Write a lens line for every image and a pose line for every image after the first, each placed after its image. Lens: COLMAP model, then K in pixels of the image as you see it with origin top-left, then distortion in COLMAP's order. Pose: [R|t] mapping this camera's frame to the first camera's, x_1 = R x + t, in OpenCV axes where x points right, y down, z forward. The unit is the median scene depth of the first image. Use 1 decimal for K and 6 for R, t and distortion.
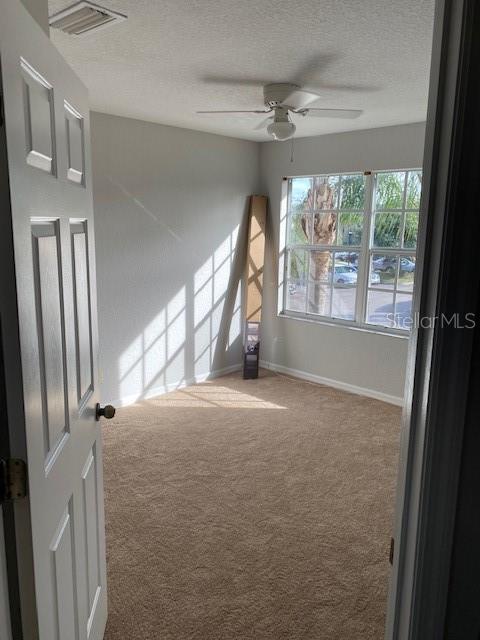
lens RADIAL K [[488.6, 0, 240.0], [0, 488.6, 320.0], [0, 0, 1]] dist [0.066285, -0.081207]
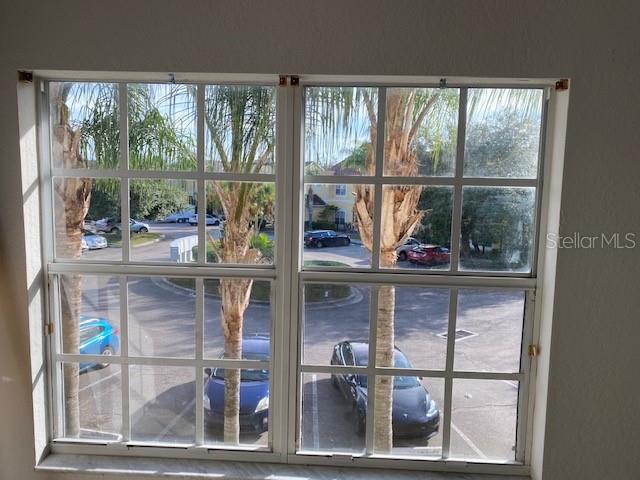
lens RADIAL K [[488.6, 0, 316.4], [0, 488.6, 238.2], [0, 0, 1]] dist [0.066285, -0.081207]
pose [[0.763743, -0.067712, 0.641959, 0.016436], [0.116434, 0.992622, -0.033824, -0.138085], [-0.634932, 0.100579, 0.765993, 0.607788]]
